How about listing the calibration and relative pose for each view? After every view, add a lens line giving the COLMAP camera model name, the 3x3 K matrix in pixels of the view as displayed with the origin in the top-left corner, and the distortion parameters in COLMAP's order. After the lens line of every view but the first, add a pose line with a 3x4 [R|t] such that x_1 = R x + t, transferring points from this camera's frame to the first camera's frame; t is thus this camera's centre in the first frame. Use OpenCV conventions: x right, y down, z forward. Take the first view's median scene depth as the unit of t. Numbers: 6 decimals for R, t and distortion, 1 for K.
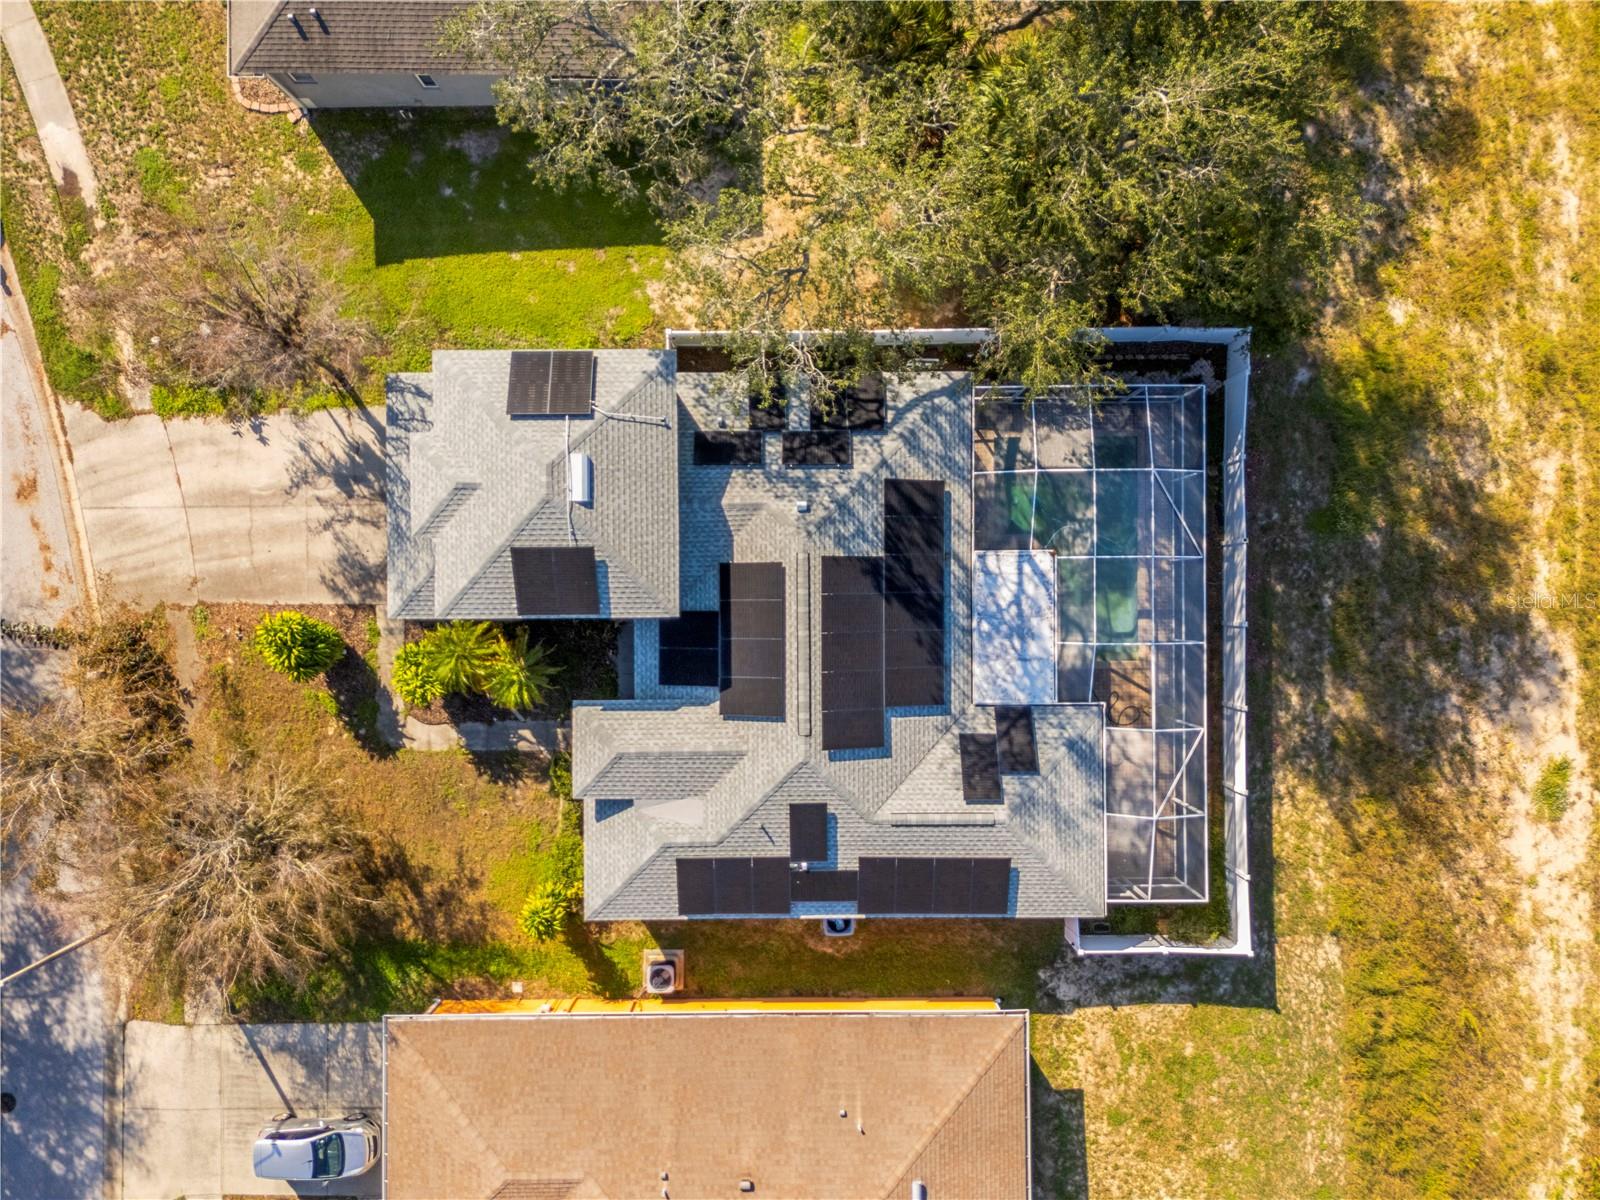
lens RADIAL K [[1173.7, 0, 800.0], [0, 1173.7, 600.0], [0, 0, 1]] dist [0.075984, -0.062358]
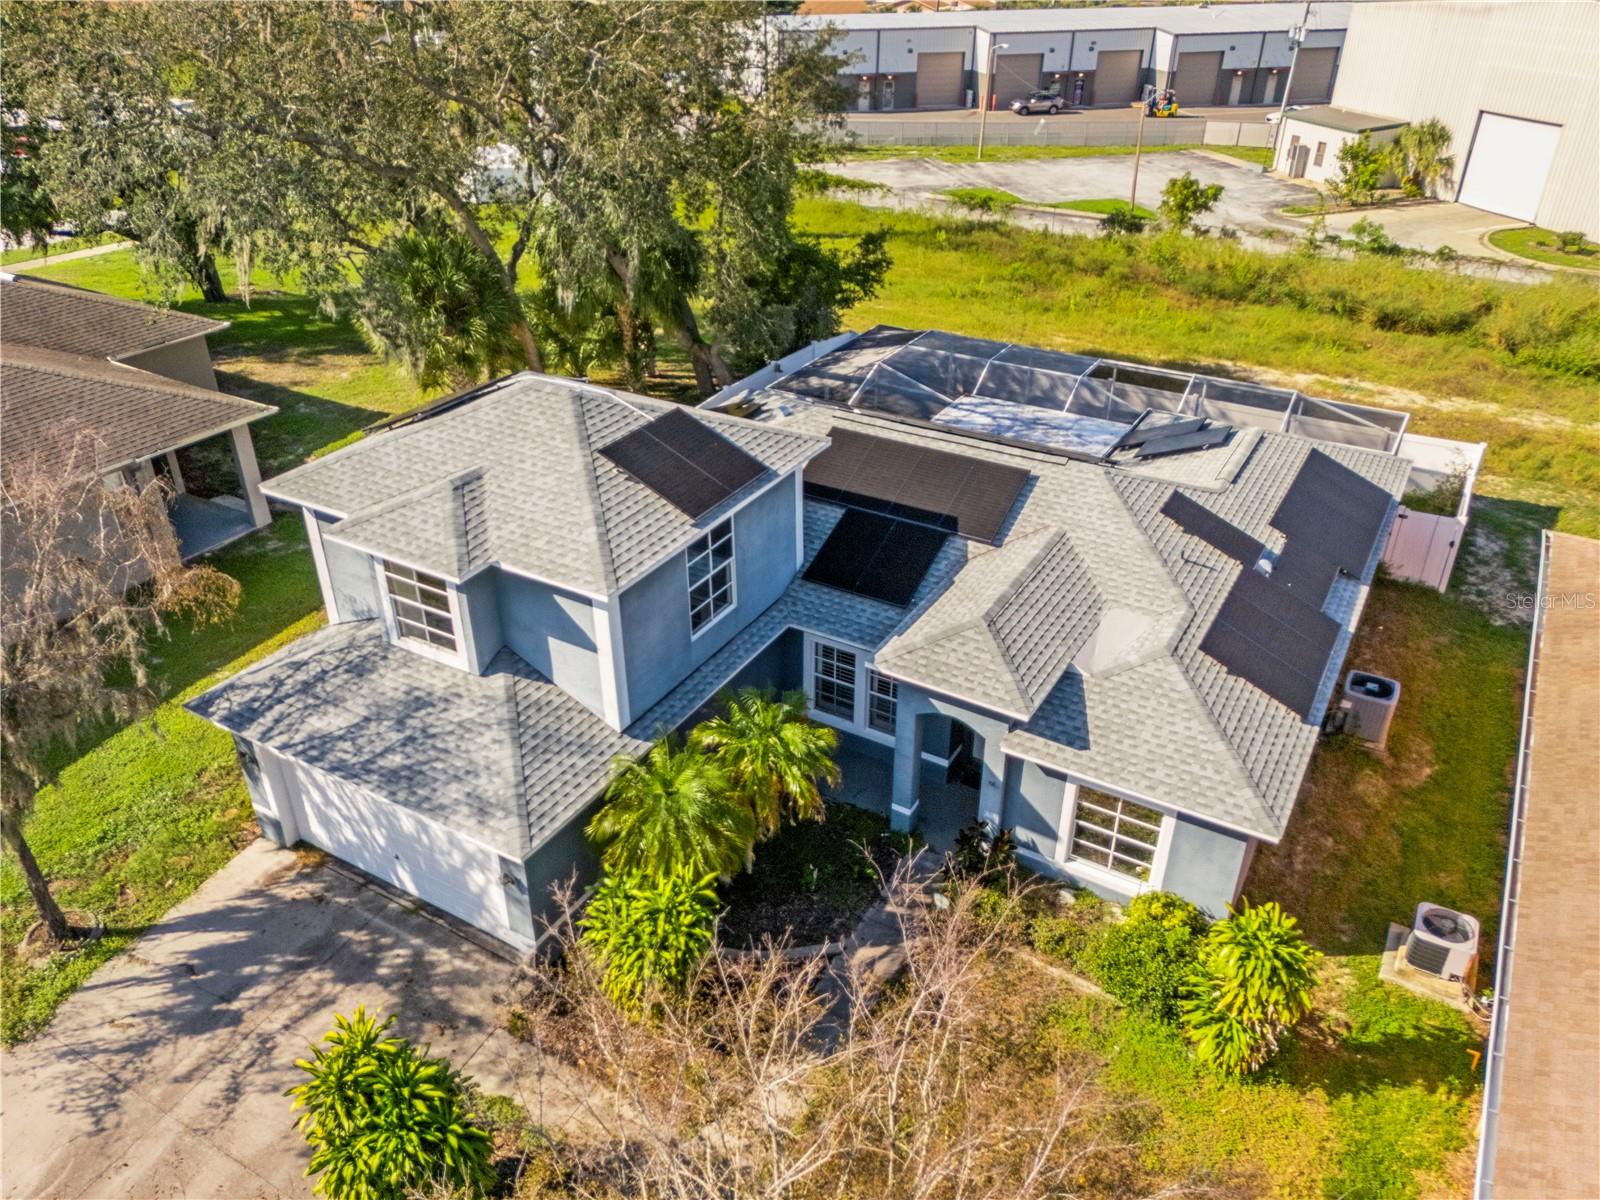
lens RADIAL K [[1173.7, 0, 800.0], [0, 1173.7, 600.0], [0, 0, 1]] dist [0.075984, -0.062358]
pose [[0.509778, -0.436308, 0.741459, -0.592962], [0.860272, 0.266153, -0.434850, 0.286782], [-0.007614, 0.859534, 0.511022, 0.674944]]
